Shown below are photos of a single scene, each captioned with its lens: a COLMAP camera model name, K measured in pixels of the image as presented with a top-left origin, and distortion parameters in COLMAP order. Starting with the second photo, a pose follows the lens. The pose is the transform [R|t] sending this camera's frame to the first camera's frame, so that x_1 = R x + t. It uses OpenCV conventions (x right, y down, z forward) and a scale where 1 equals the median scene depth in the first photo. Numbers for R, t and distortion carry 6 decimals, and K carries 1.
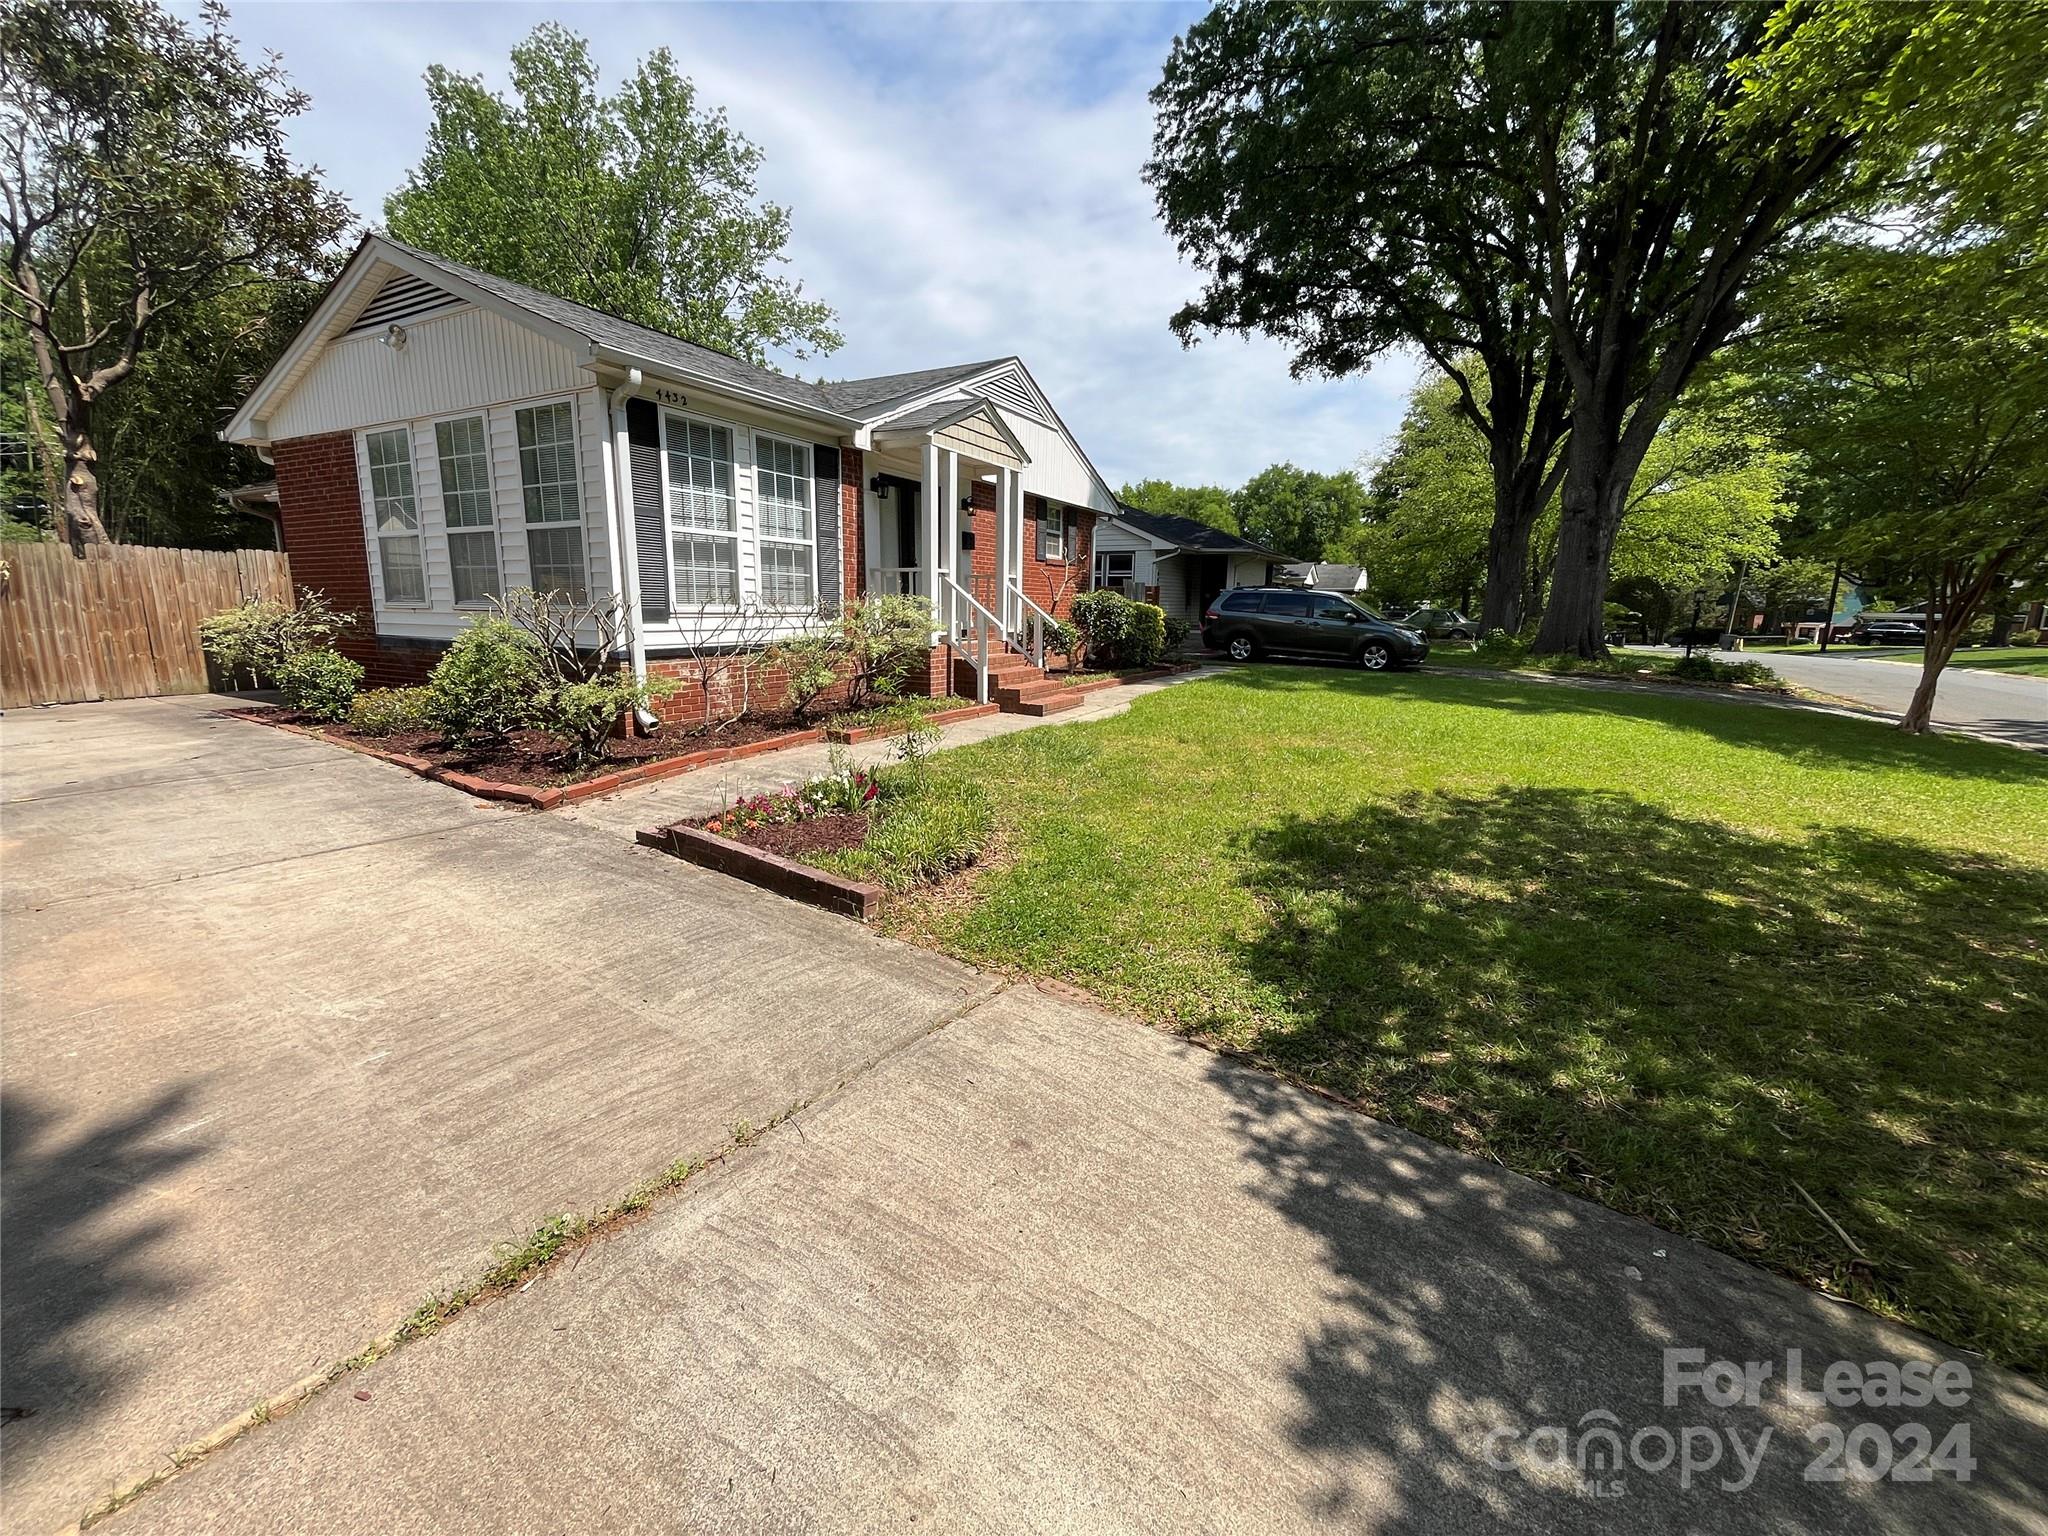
lens RADIAL K [[865.8, 0, 1024.0], [0, 865.8, 768.0], [0, 0, 1]] dist [-0.000070, -0.000020]
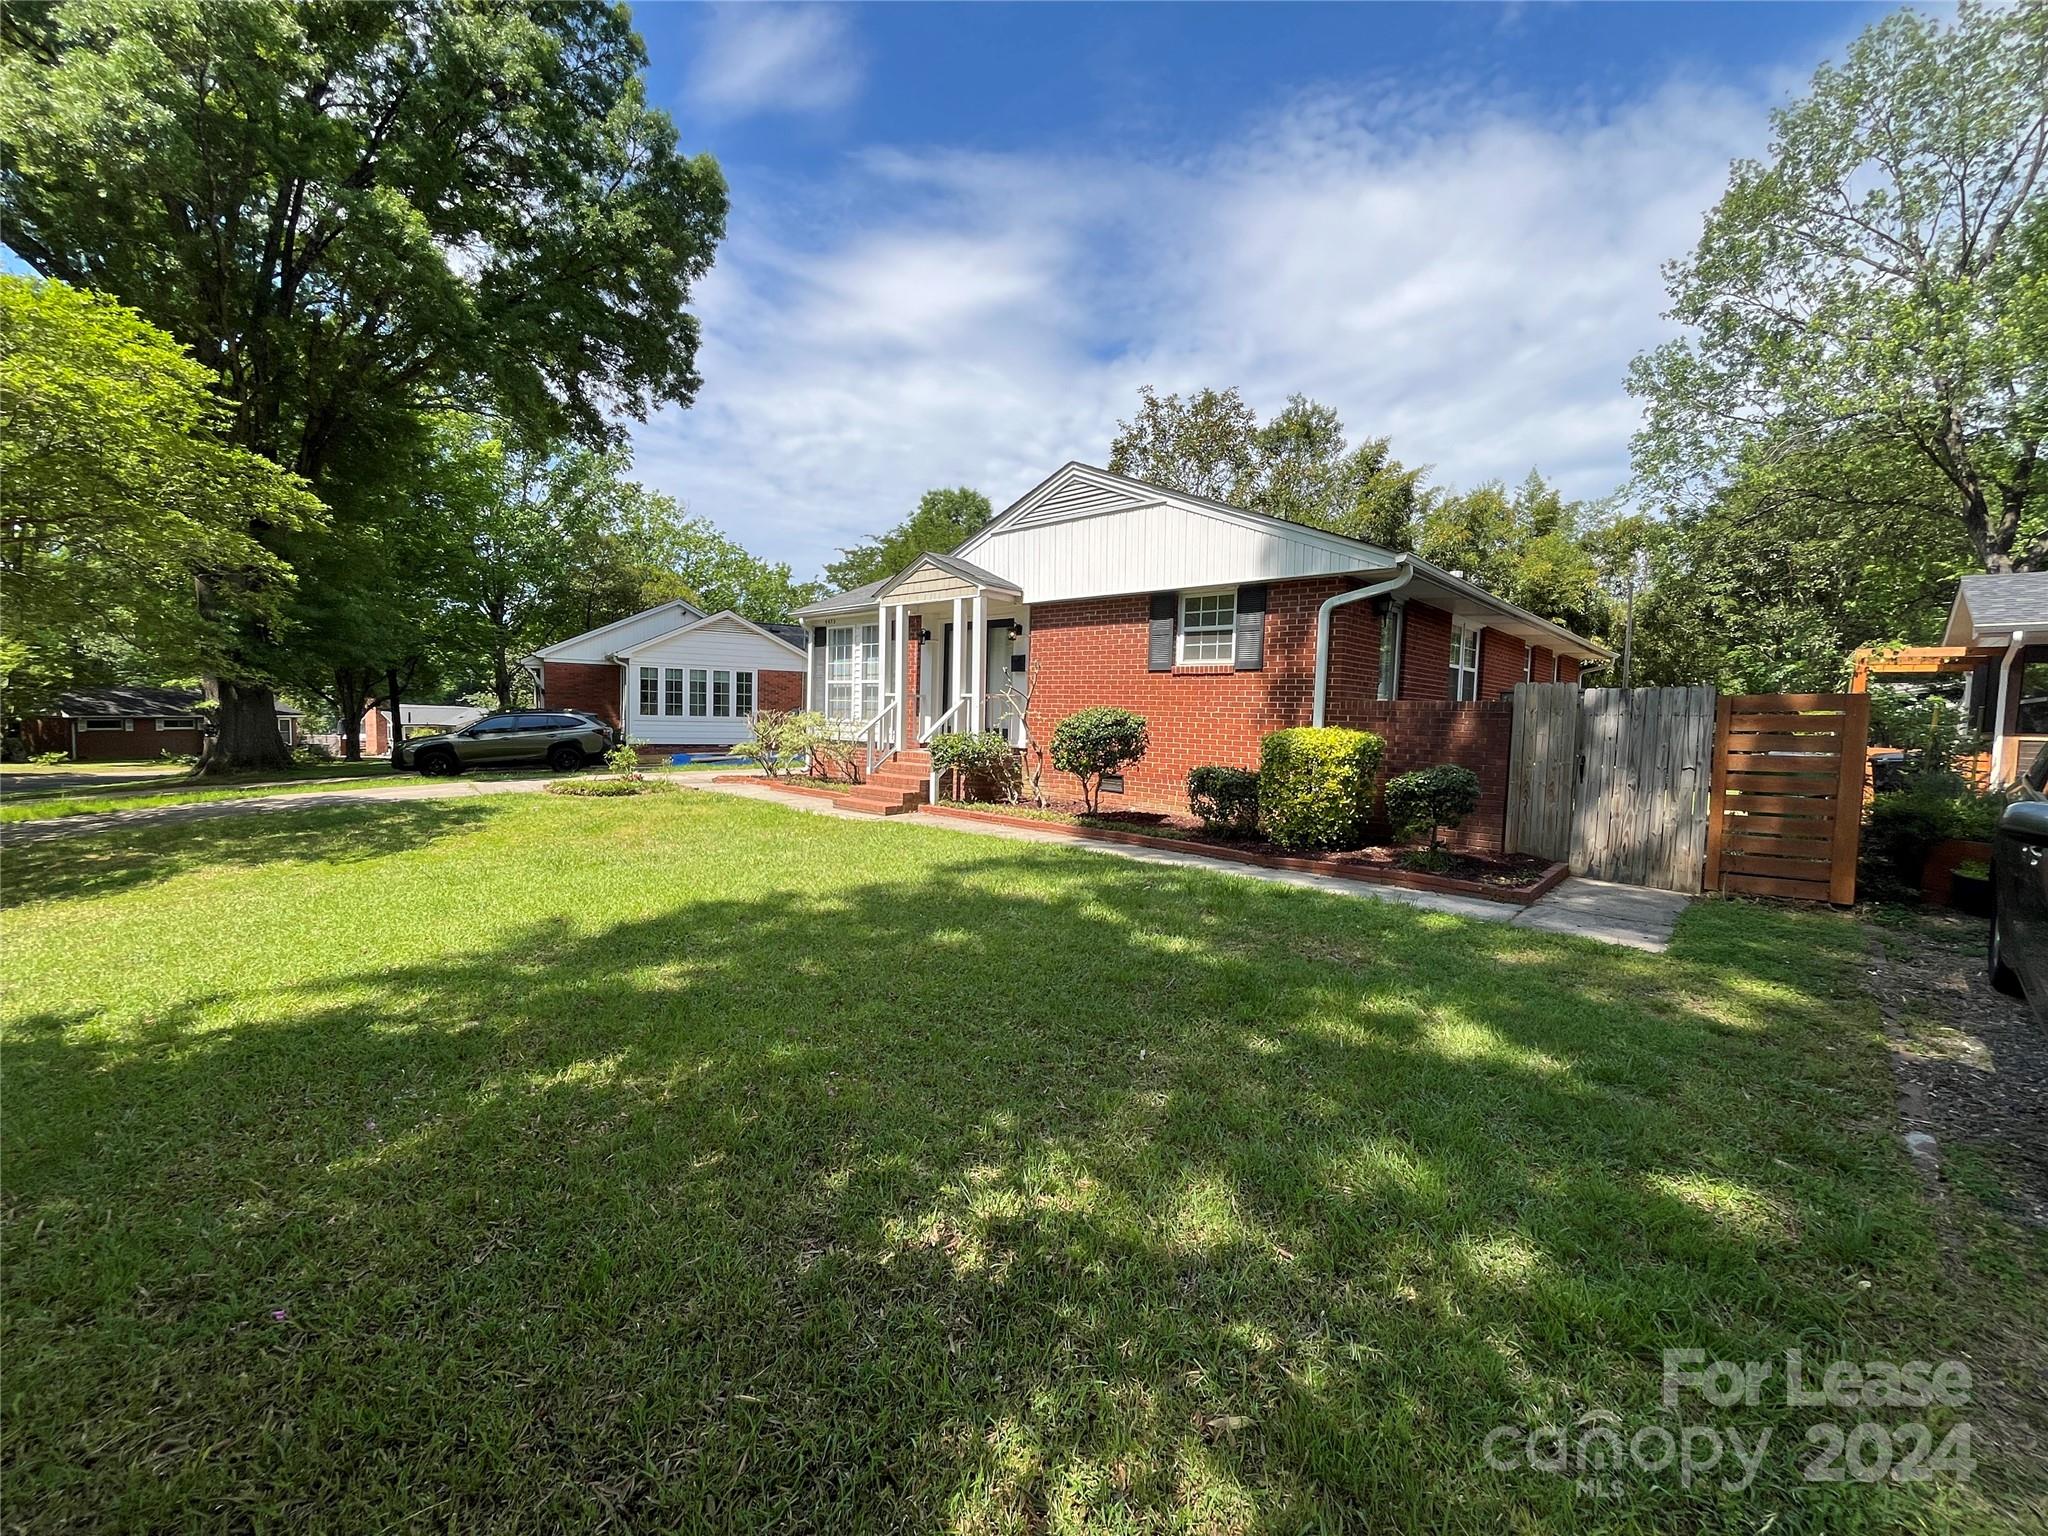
lens RADIAL K [[834.1, 0, 1024.0], [0, 834.1, 768.0], [0, 0, 1]] dist [-0.001018, -0.000064]
pose [[-0.265232, 0.046781, -0.963049, 1.206009], [-0.202847, 0.973760, 0.103168, -0.324411], [0.942605, 0.222715, -0.248783, 1.705995]]
